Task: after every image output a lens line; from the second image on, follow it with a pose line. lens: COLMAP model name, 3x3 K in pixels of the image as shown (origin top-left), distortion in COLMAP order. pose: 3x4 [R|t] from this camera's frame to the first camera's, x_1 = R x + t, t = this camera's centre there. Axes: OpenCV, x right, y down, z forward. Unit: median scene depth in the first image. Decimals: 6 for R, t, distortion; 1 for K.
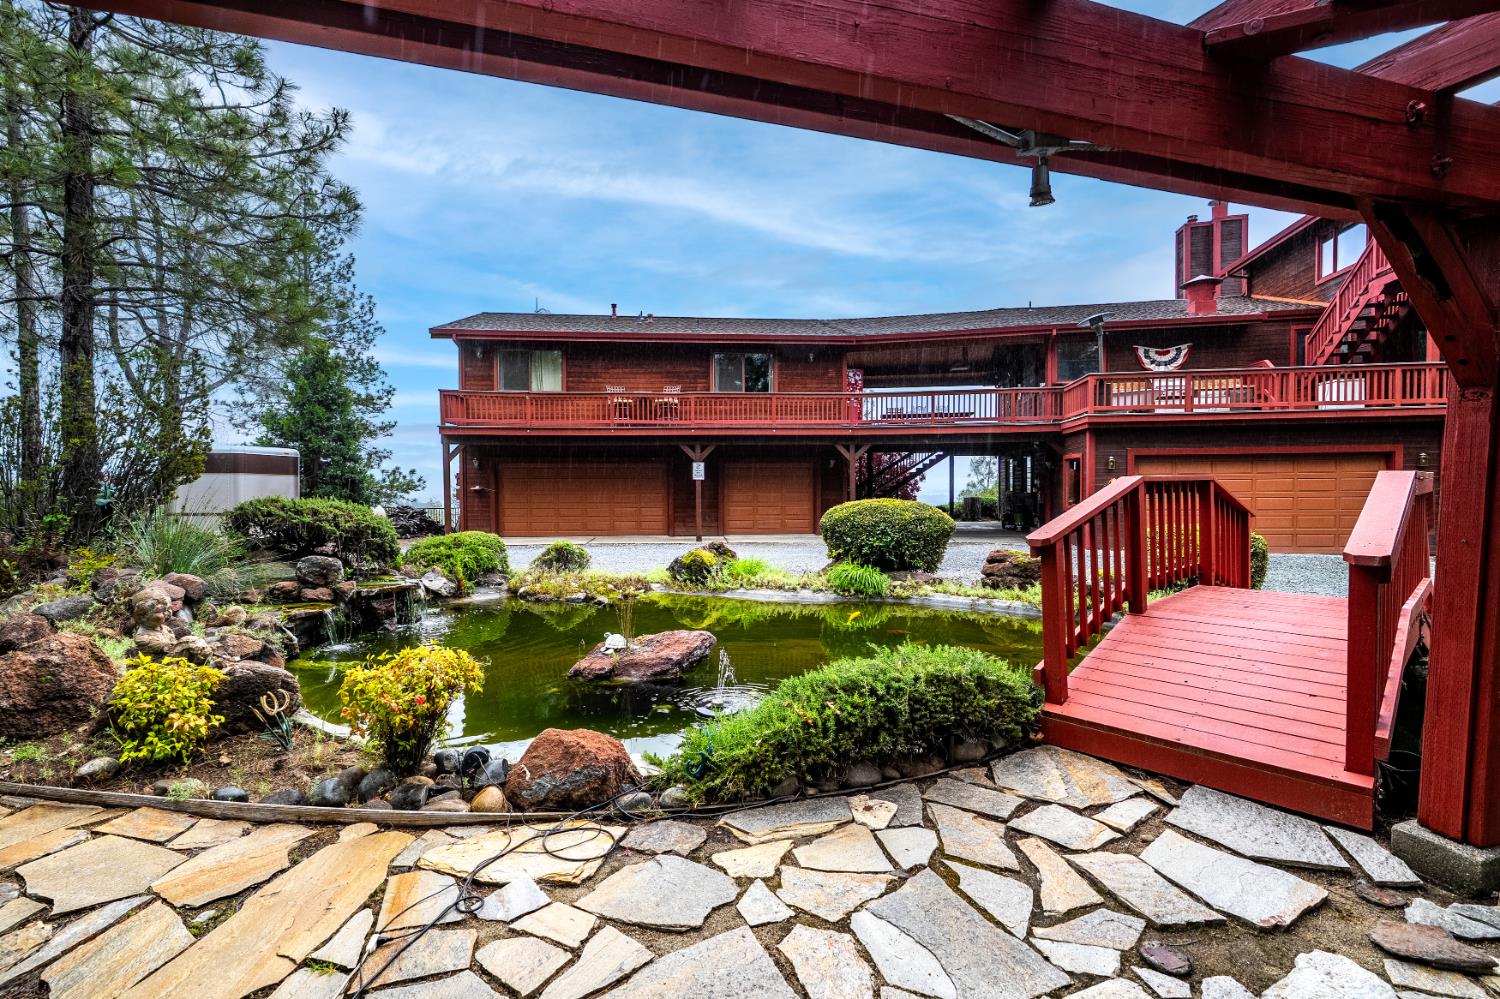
lens RADIAL K [[672.3, 0, 740.4], [0, 672.3, 492.2], [0, 0, 1]] dist [-0.000233, 0.001043]
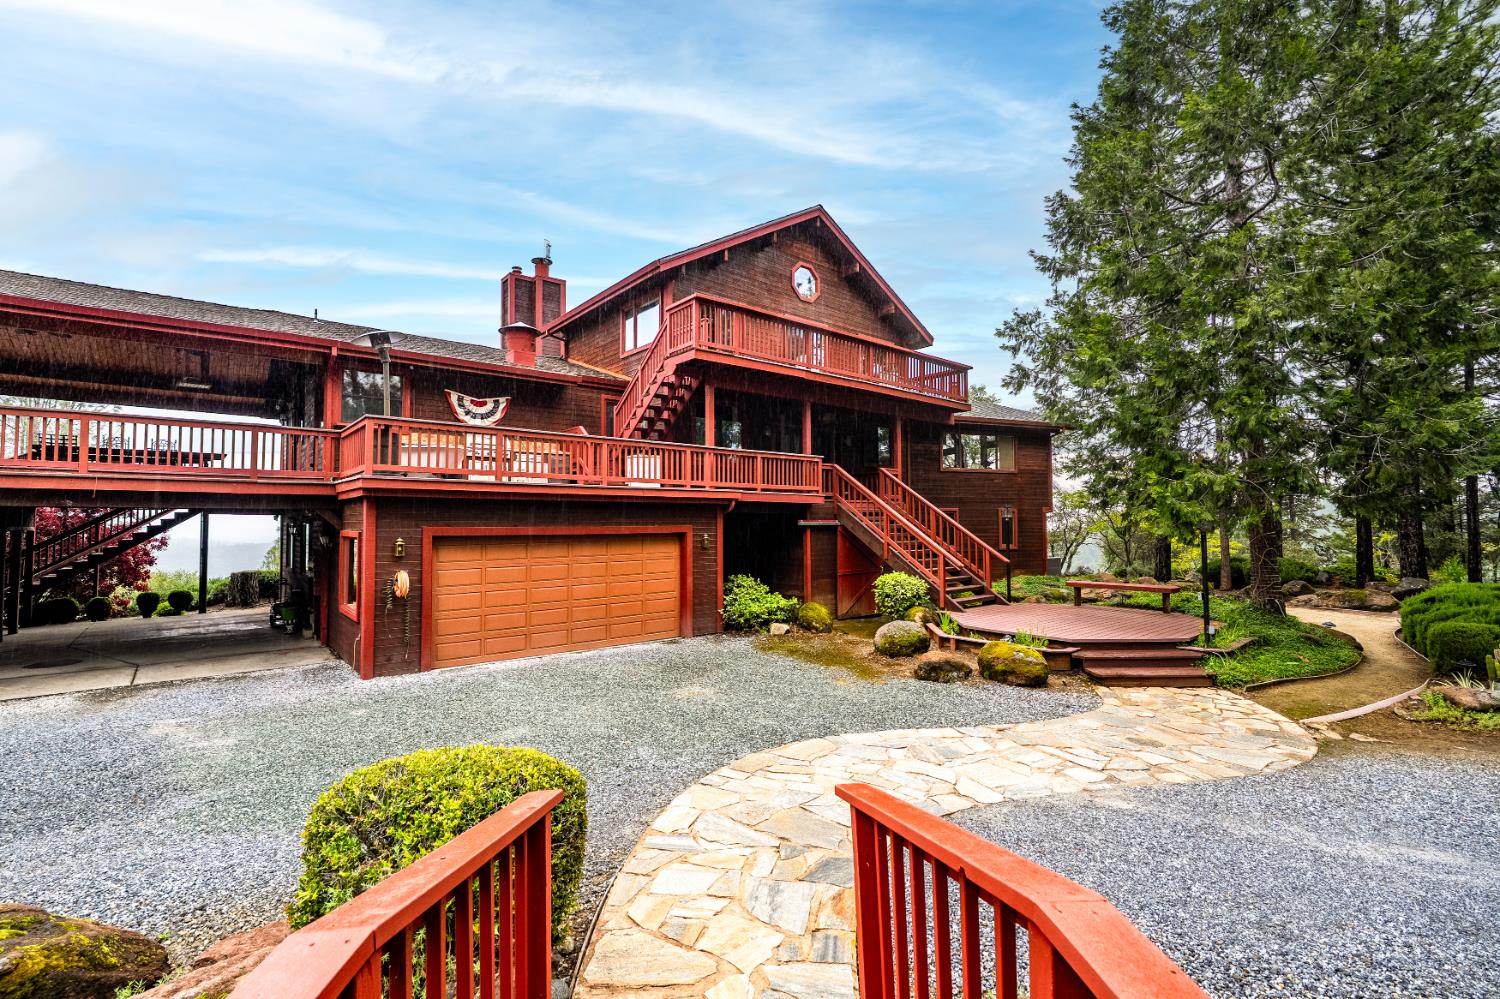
lens RADIAL K [[672.3, 0, 745.3], [0, 672.3, 500.5], [0, 0, 1]] dist [-0.000233, 0.001043]
pose [[0.618168, 0.031557, 0.785412, 0.212038], [0.012715, 0.998662, -0.050132, -0.048795], [-0.785943, 0.040976, 0.616940, 0.273074]]
